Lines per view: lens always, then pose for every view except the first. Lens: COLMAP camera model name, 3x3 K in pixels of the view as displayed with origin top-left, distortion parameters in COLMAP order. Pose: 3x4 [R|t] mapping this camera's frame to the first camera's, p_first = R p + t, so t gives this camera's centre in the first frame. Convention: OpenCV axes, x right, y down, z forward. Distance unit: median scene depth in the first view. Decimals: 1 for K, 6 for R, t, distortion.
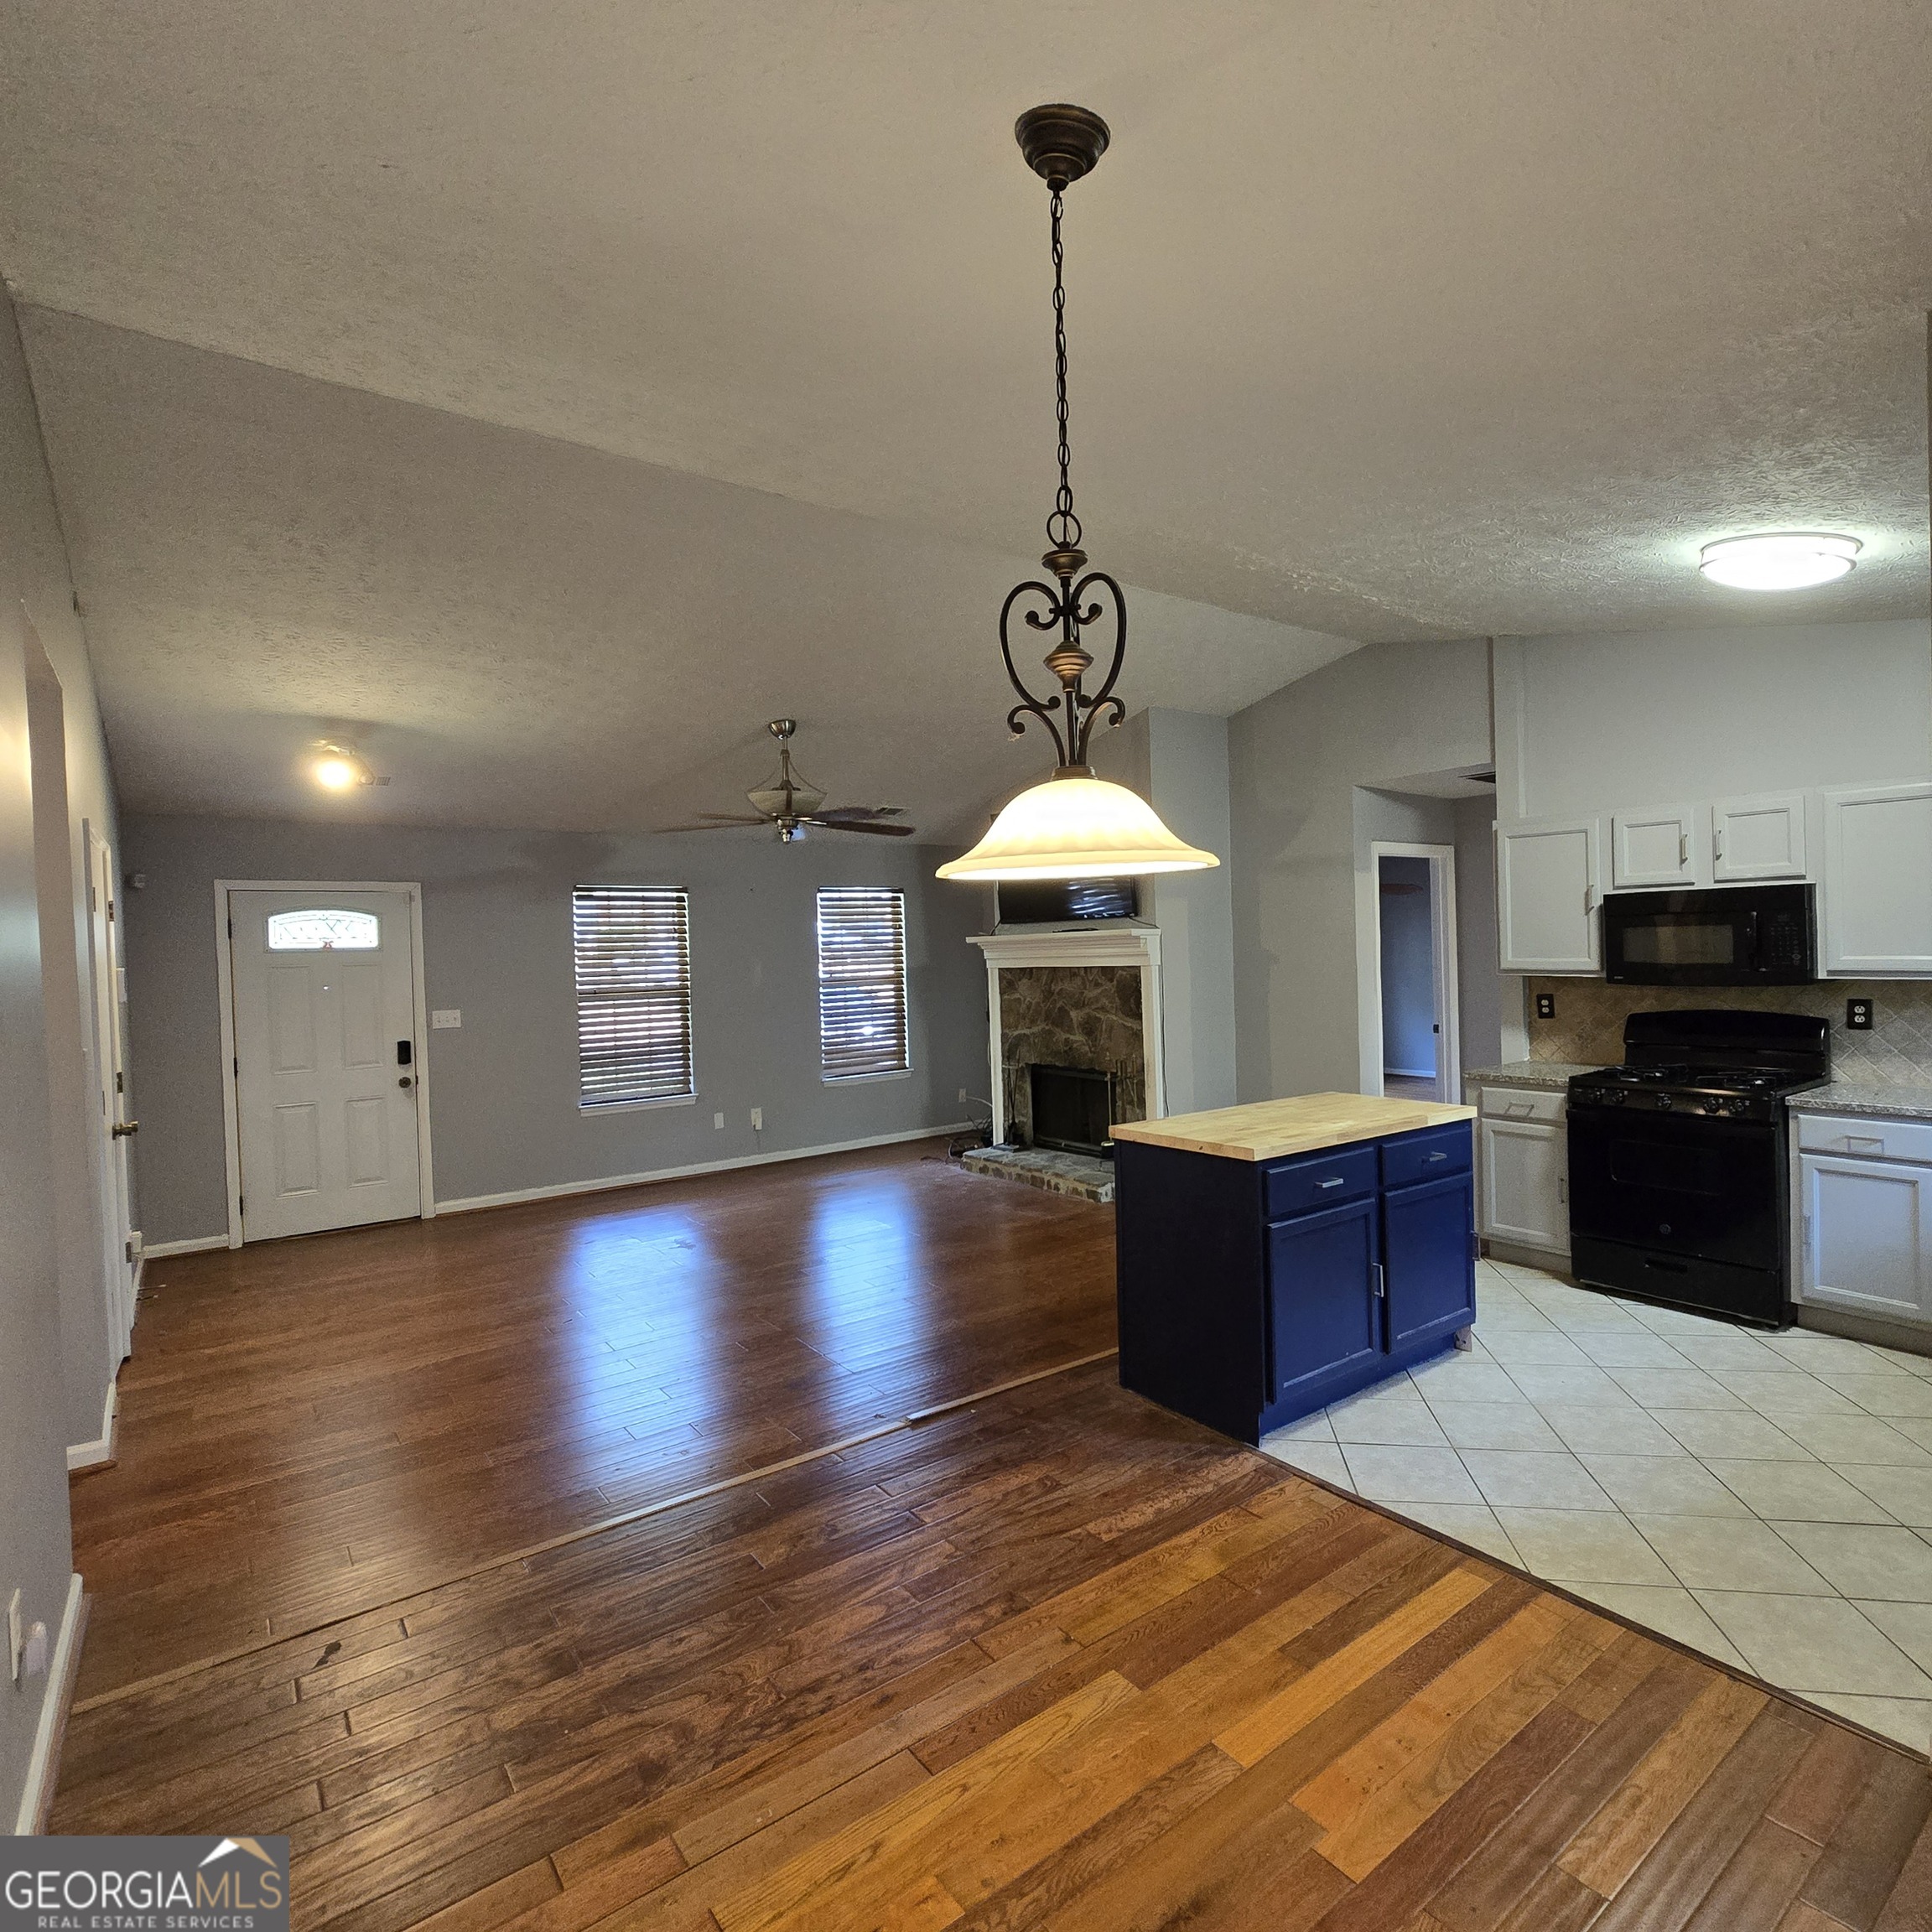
lens RADIAL K [[1057.6, 0, 990.2], [0, 1057.6, 963.6], [0, 0, 1]] dist [-0.001126, -0.000263]
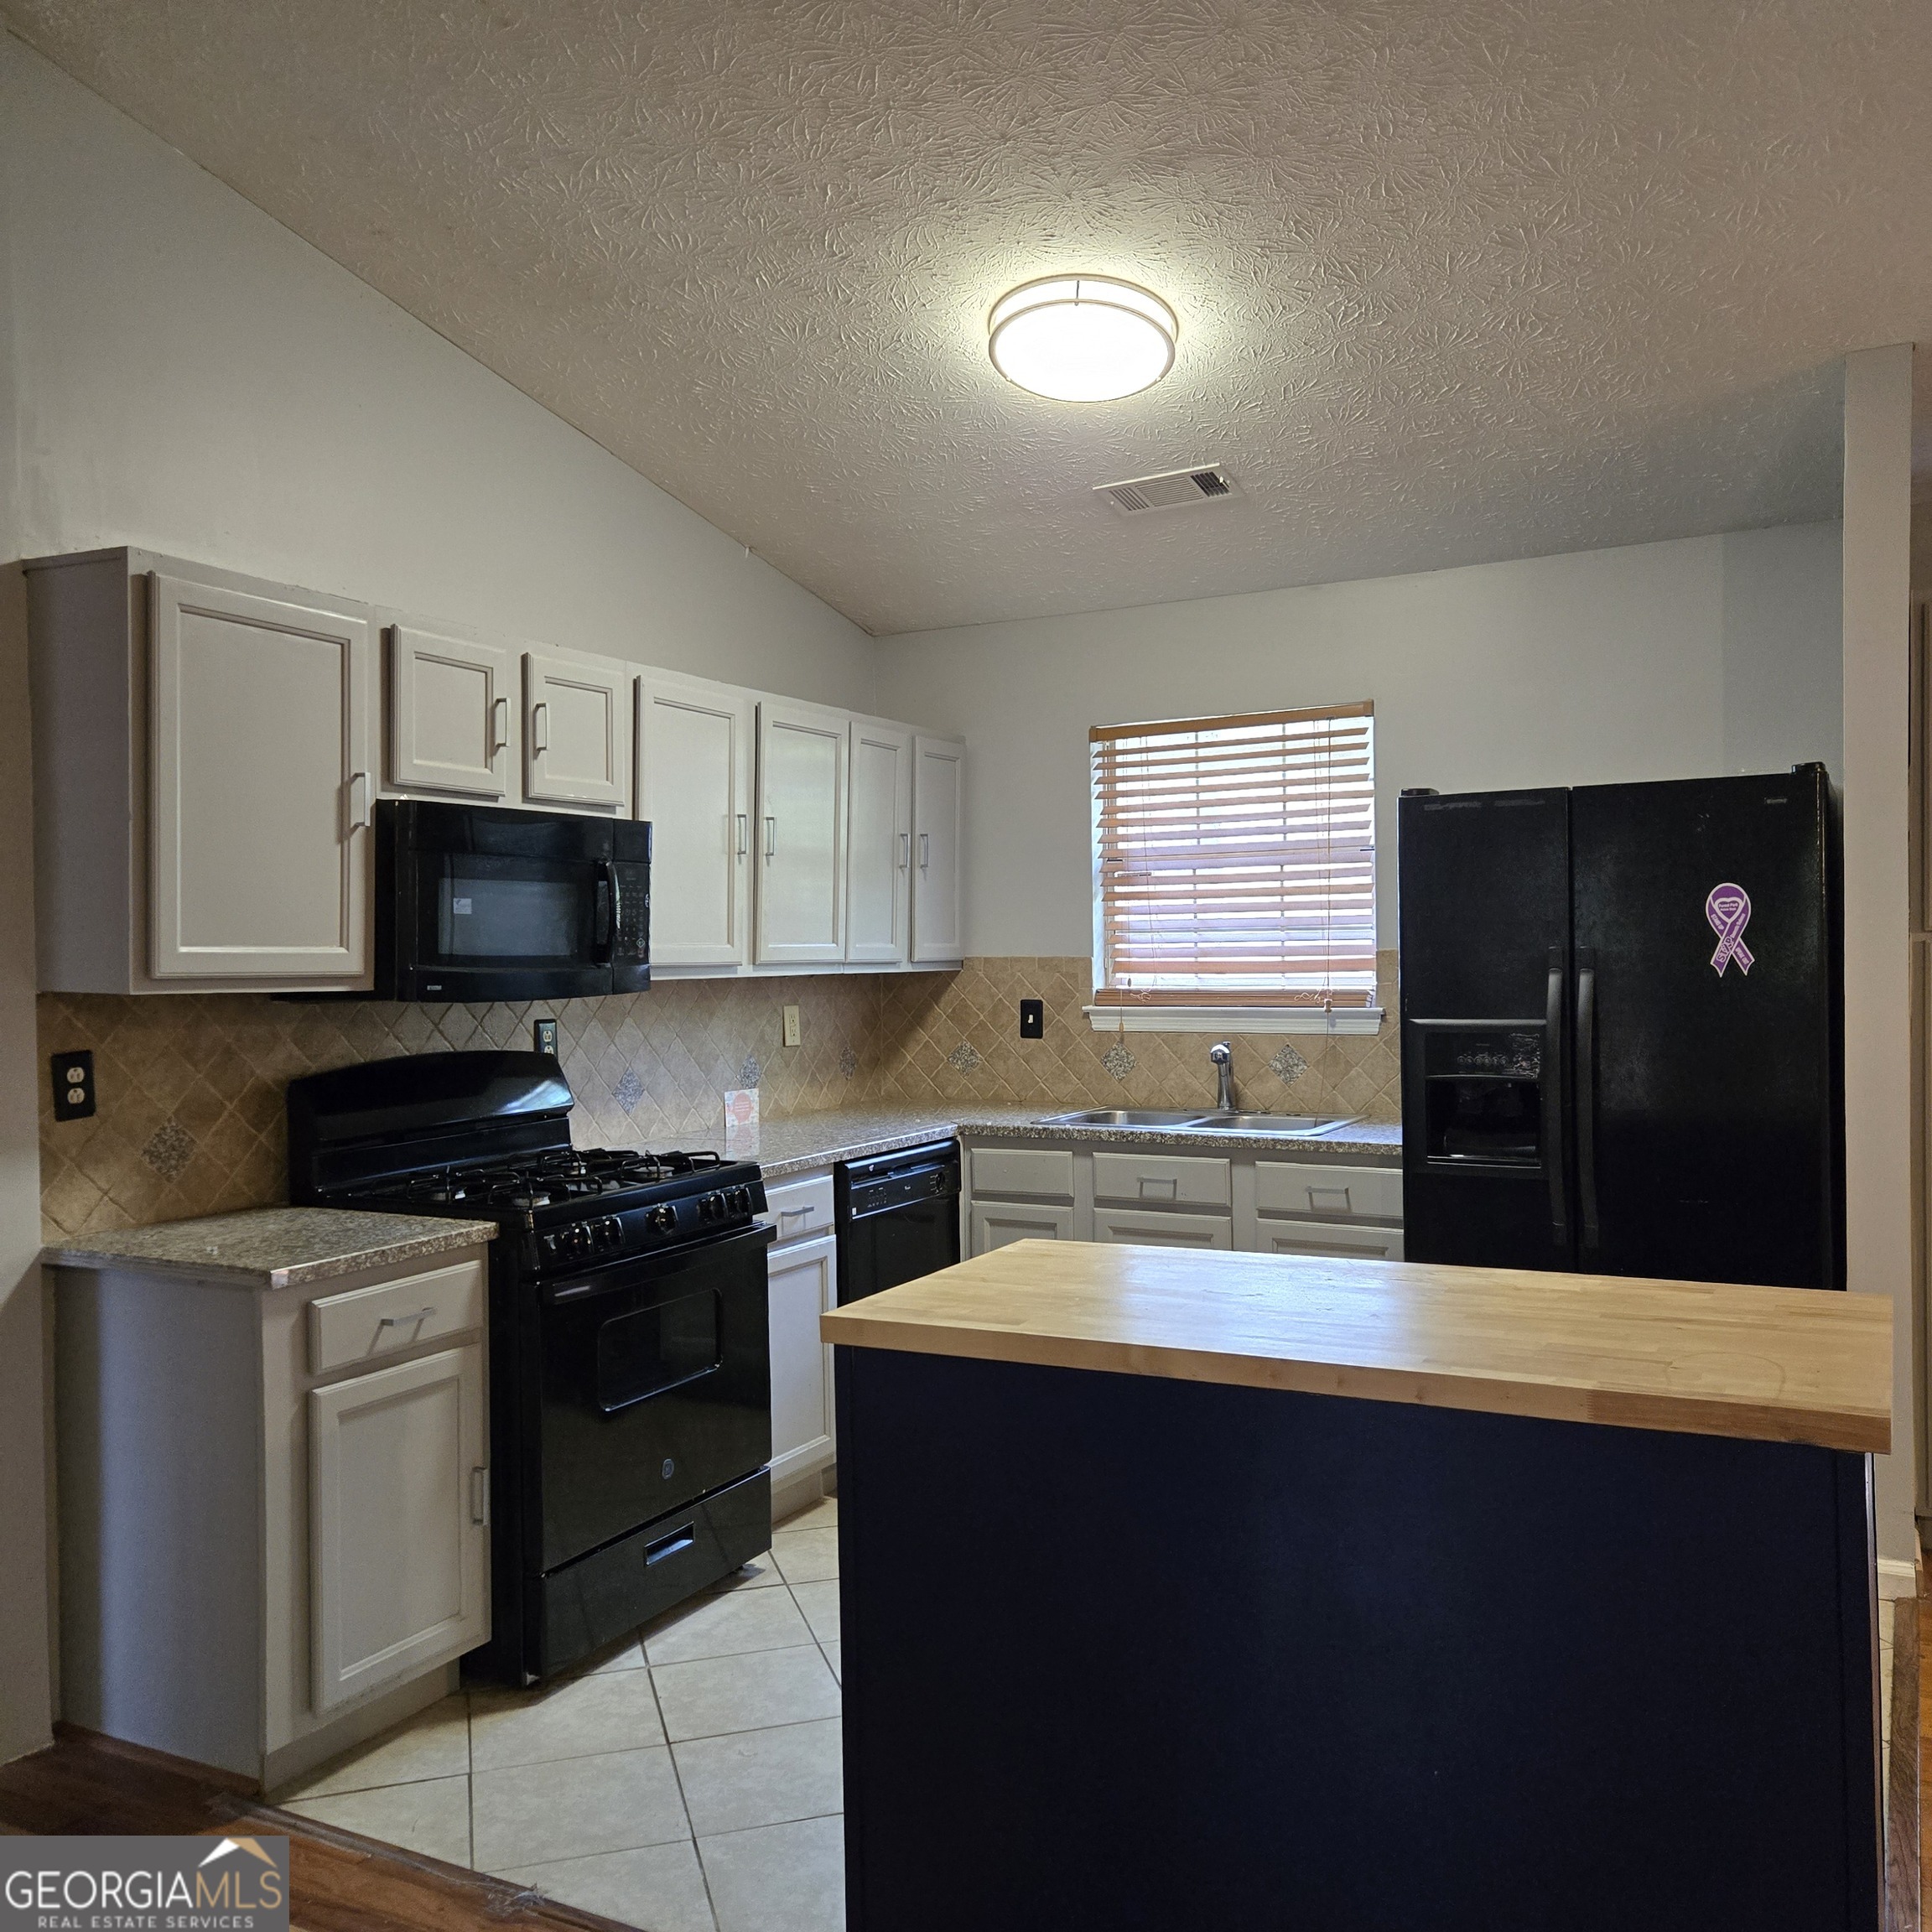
lens RADIAL K [[1719.4, 0, 966.0], [0, 1719.4, 966.0], [0, 0, 1]] dist [0.066783, -0.024742]
pose [[-0.421928, 0.025494, 0.906271, -0.177479], [0.043594, 0.999019, -0.007808, 0.021097], [-0.905581, 0.036213, -0.422626, 1.175798]]
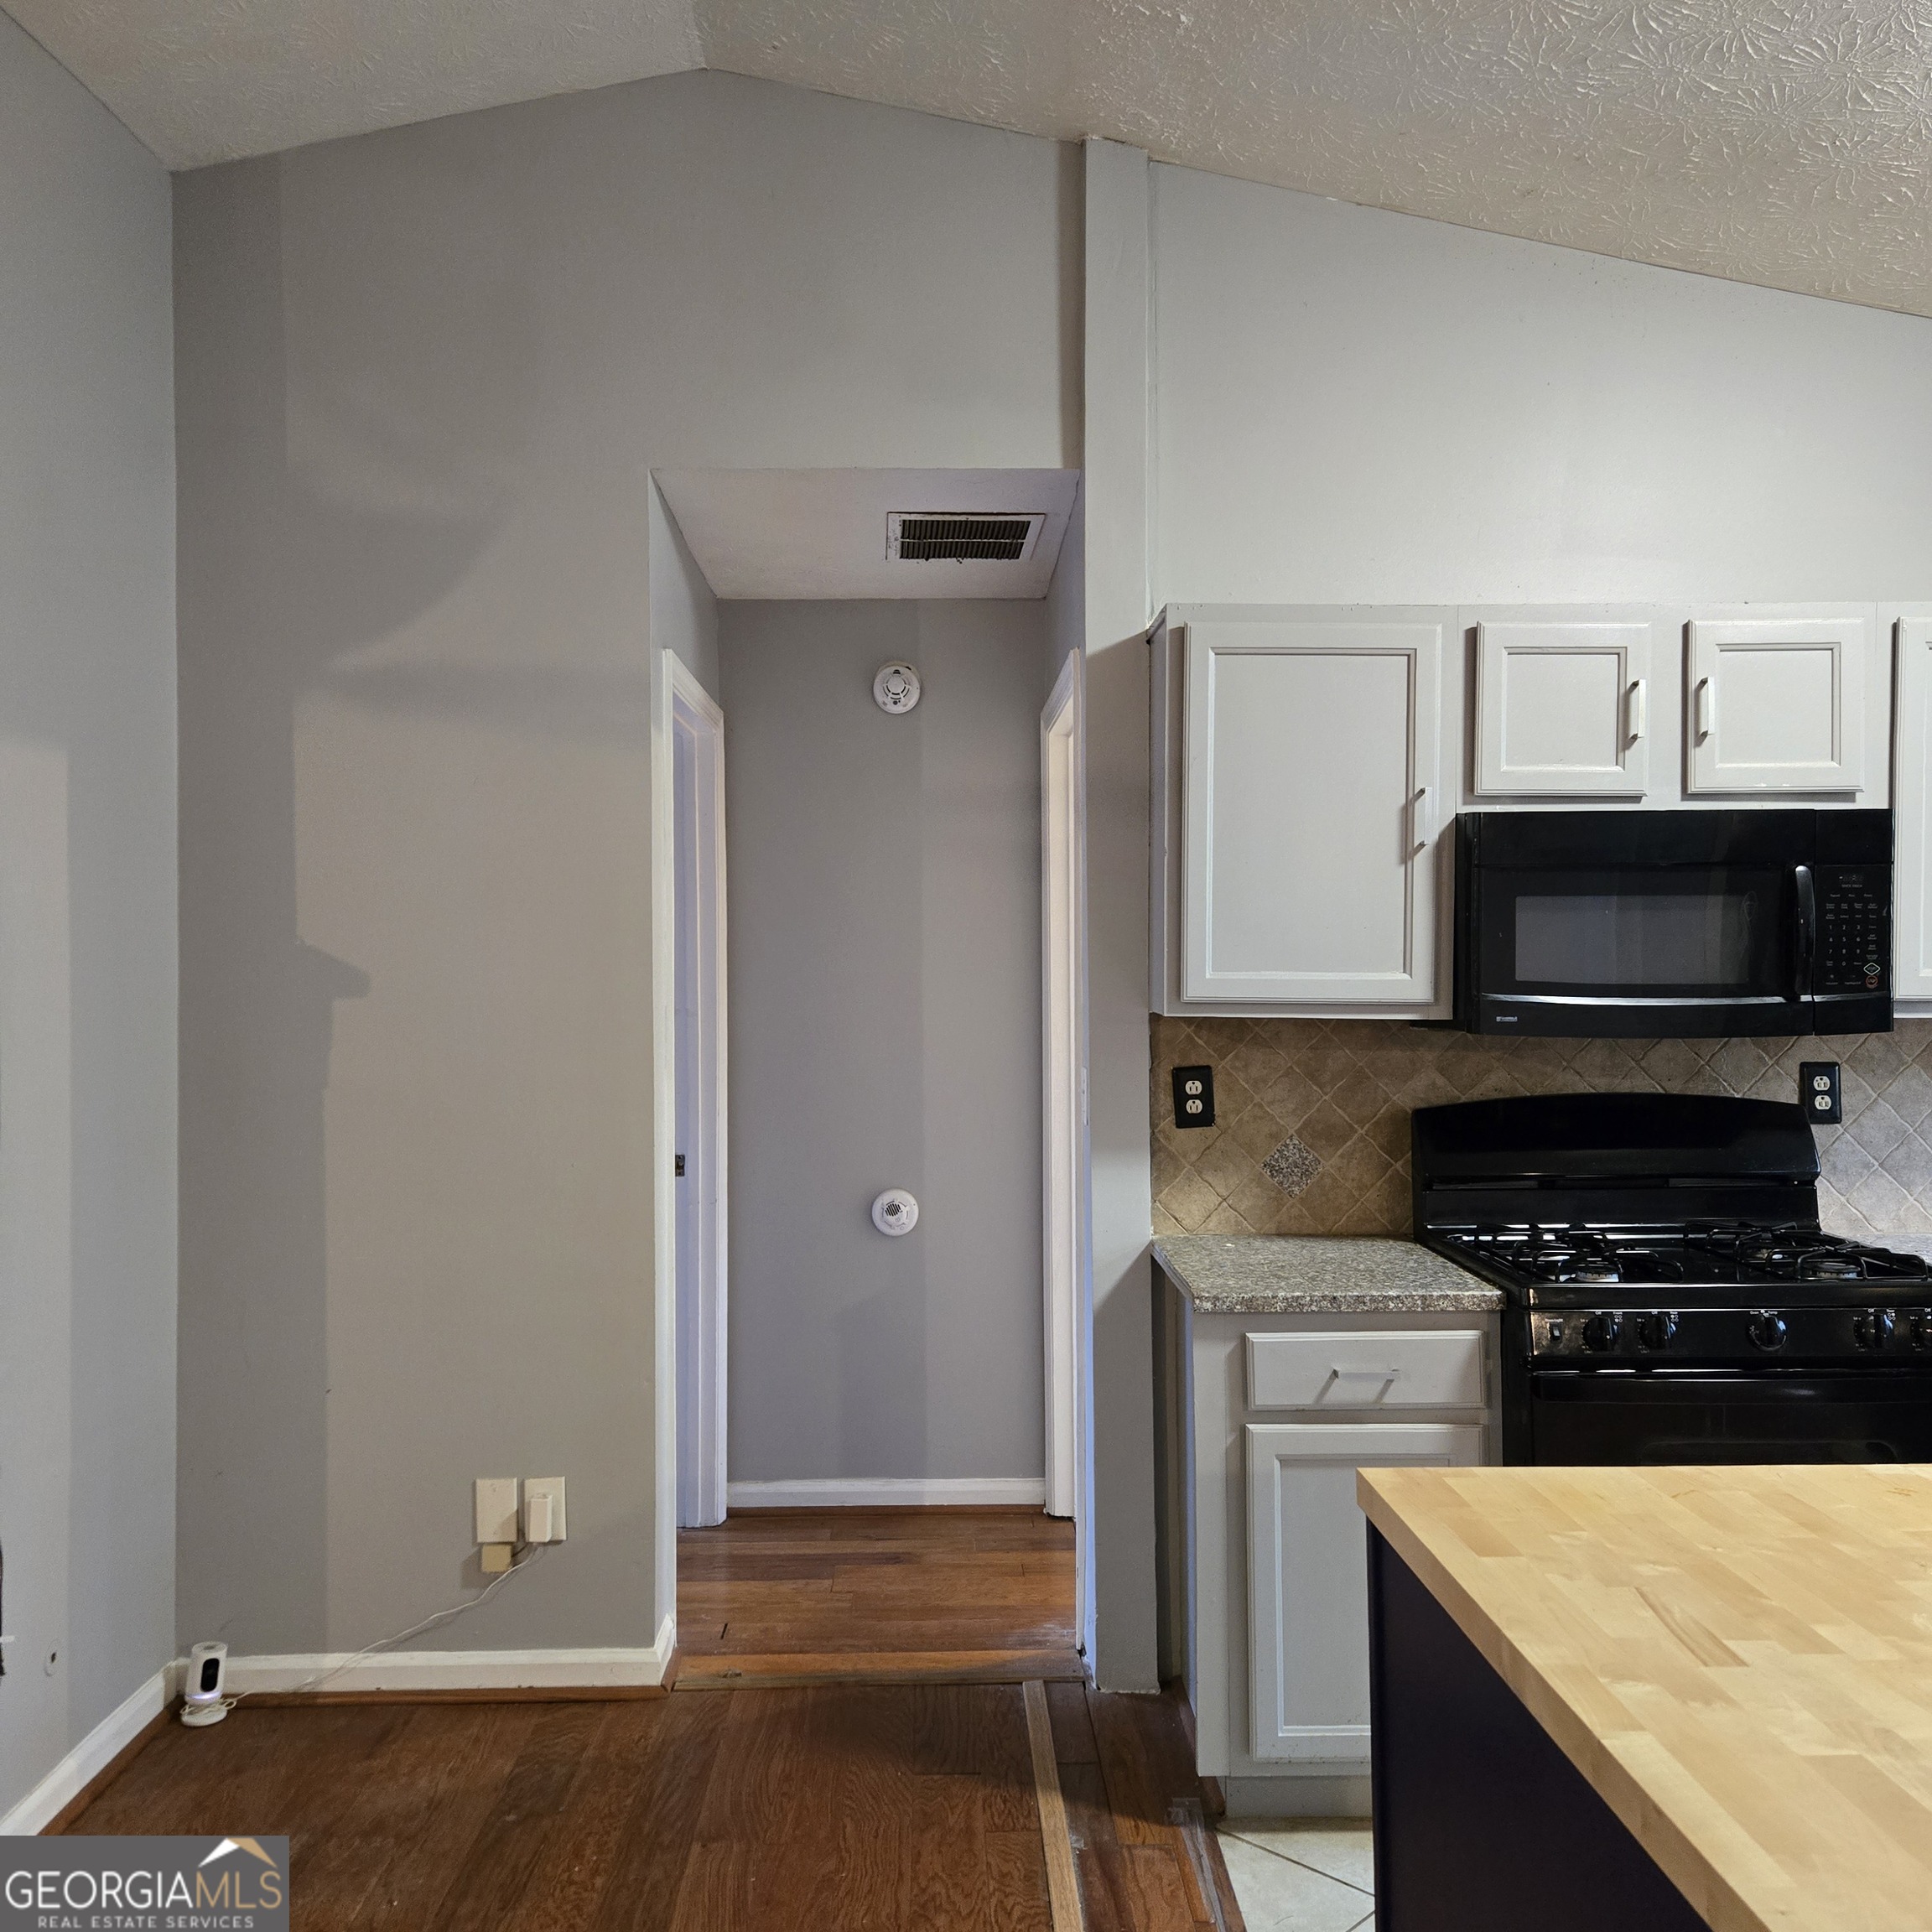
lens RADIAL K [[1721.4, 0, 965.0], [0, 1721.4, 955.8], [0, 0, 1]] dist [0.085951, -0.078288]
pose [[0.580704, 0.036603, 0.813292, -0.066446], [0.002492, 0.998904, -0.046736, 0.021041], [-0.814111, 0.029167, 0.579976, 0.834255]]
